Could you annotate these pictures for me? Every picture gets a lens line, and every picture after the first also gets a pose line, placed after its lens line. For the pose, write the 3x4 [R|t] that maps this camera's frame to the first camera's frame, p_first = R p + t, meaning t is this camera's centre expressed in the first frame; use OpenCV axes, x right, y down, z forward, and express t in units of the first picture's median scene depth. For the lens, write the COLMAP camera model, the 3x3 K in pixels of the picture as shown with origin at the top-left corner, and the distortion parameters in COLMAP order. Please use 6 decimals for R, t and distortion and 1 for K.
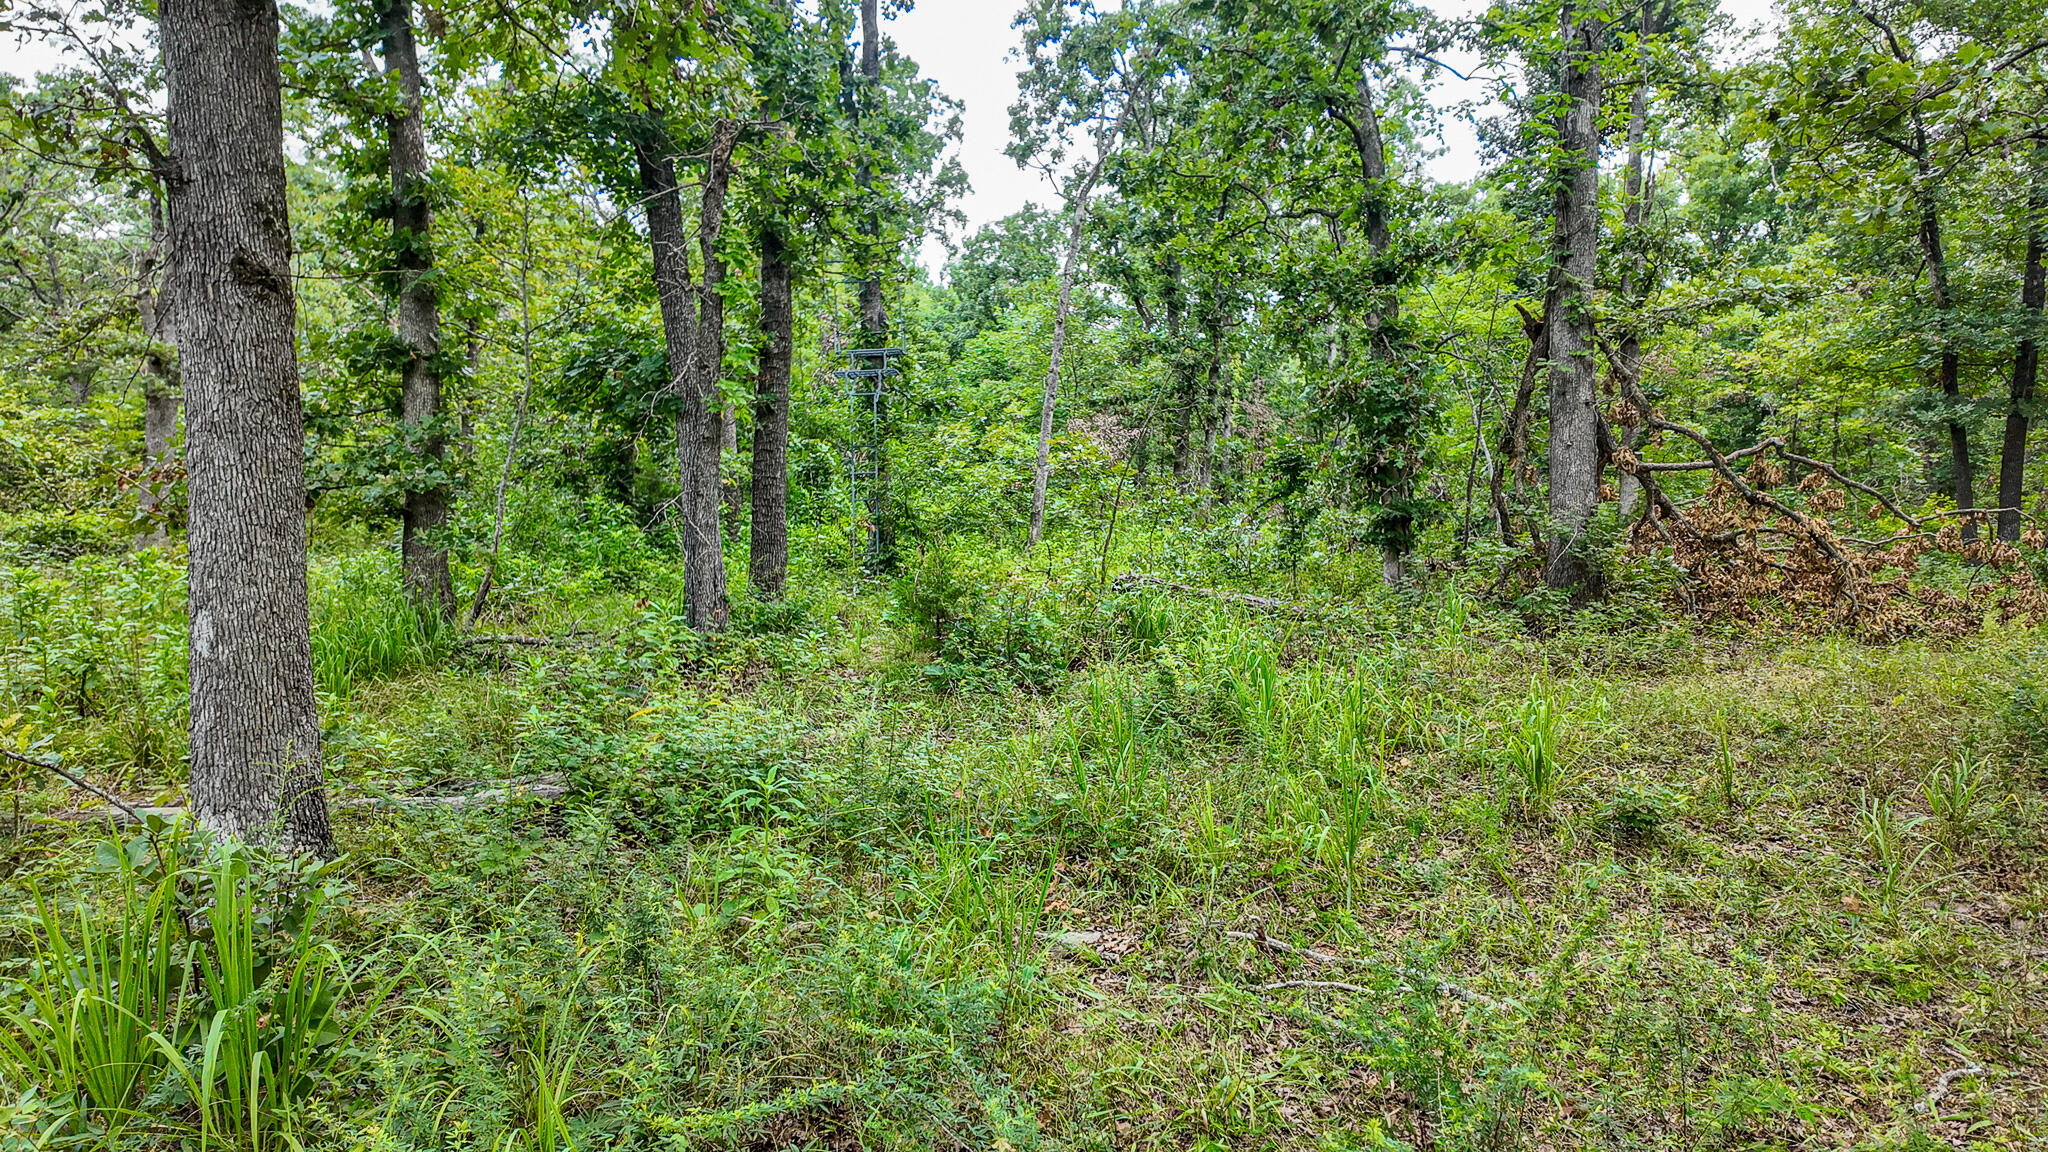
lens RADIAL K [[1103.0, 0, 1022.5], [0, 1103.0, 561.1], [0, 0, 1]] dist [-0.029989, -0.000072]
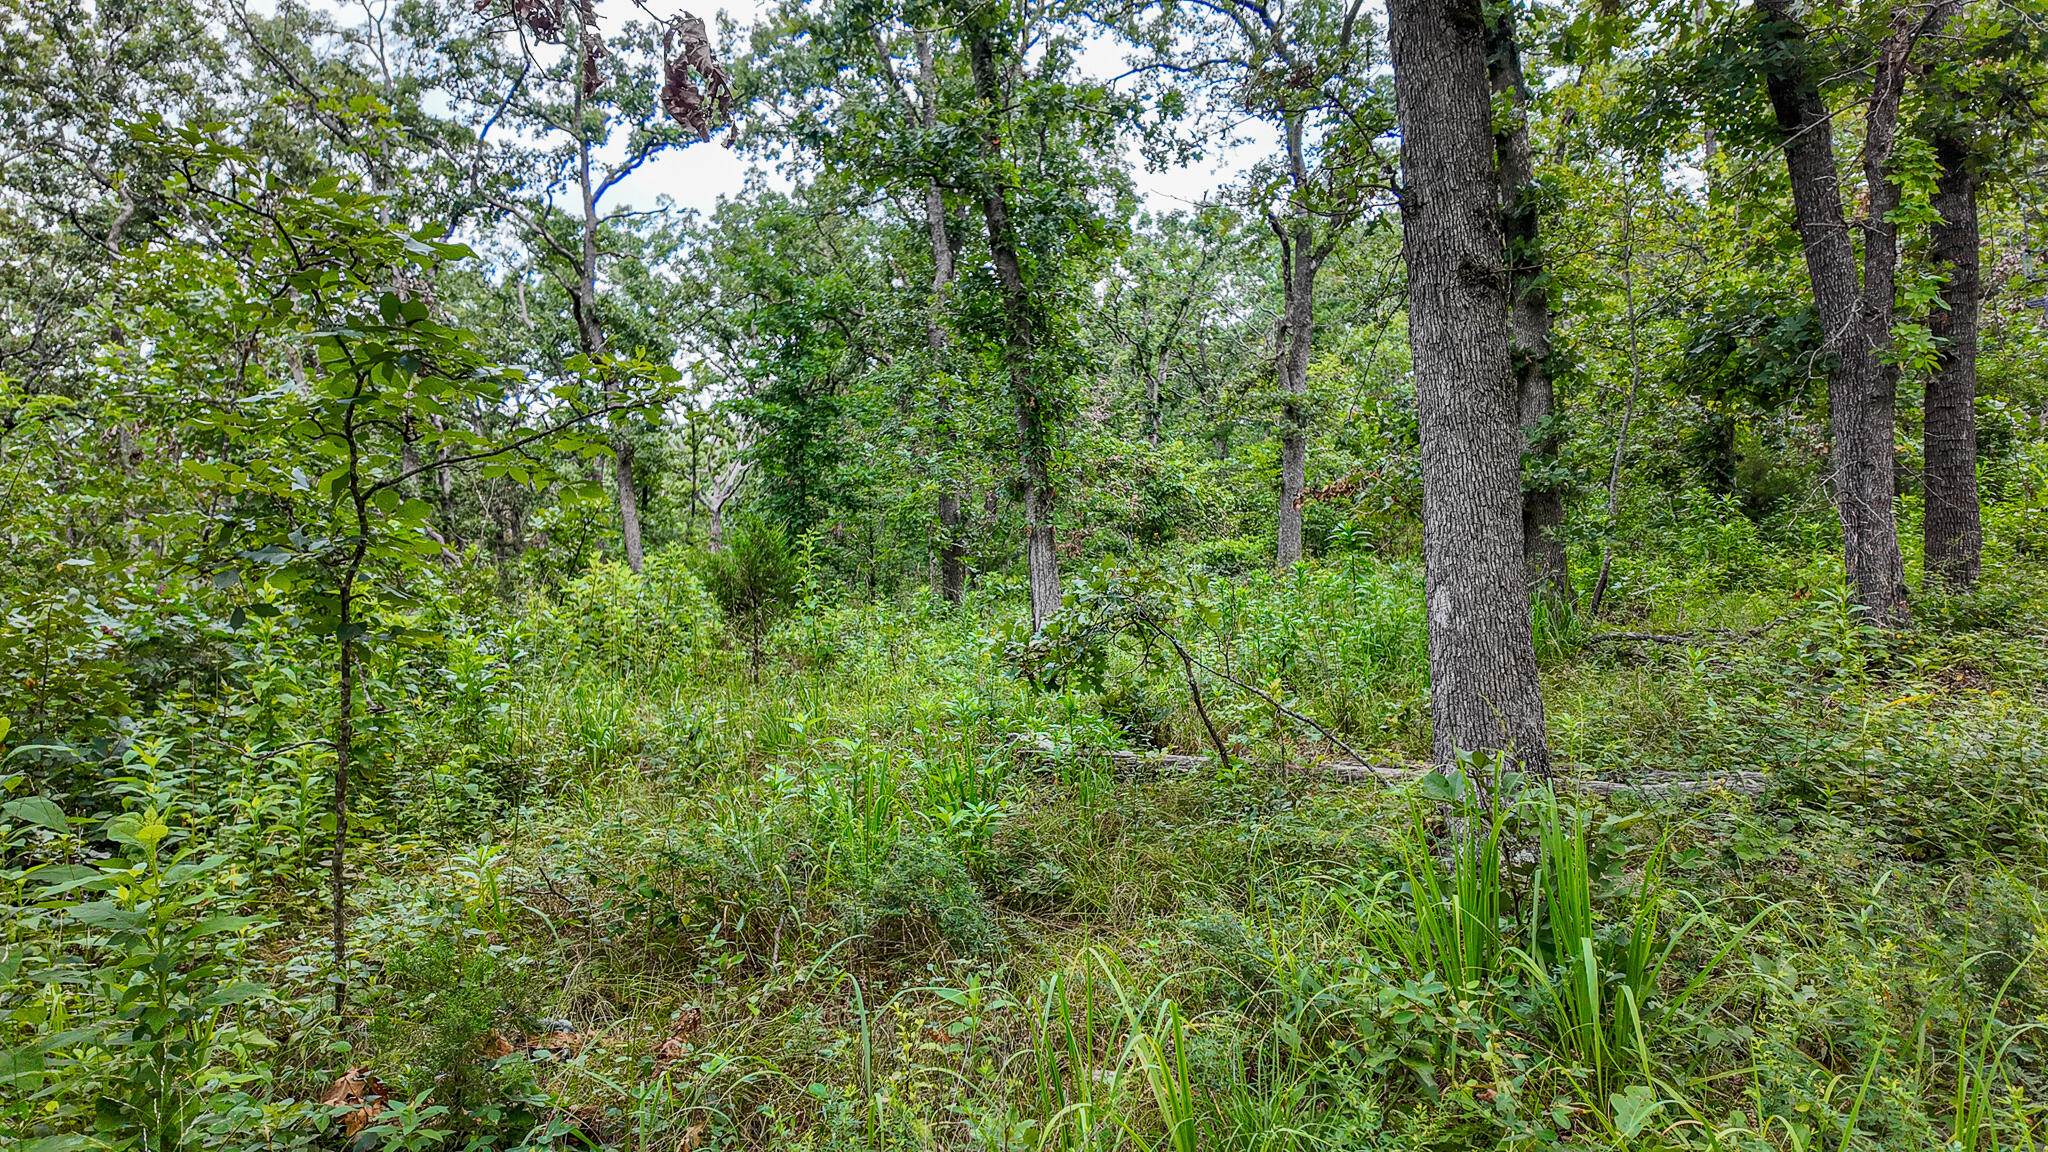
lens RADIAL K [[1096.7, 0, 1024.0], [0, 1096.7, 576.0], [0, 0, 1]] dist [-0.056229, -0.000225]
pose [[0.650740, -0.032077, -0.758622, -0.101755], [0.025024, 0.999471, -0.020796, 0.026214], [0.758888, -0.005451, 0.651198, -0.030284]]
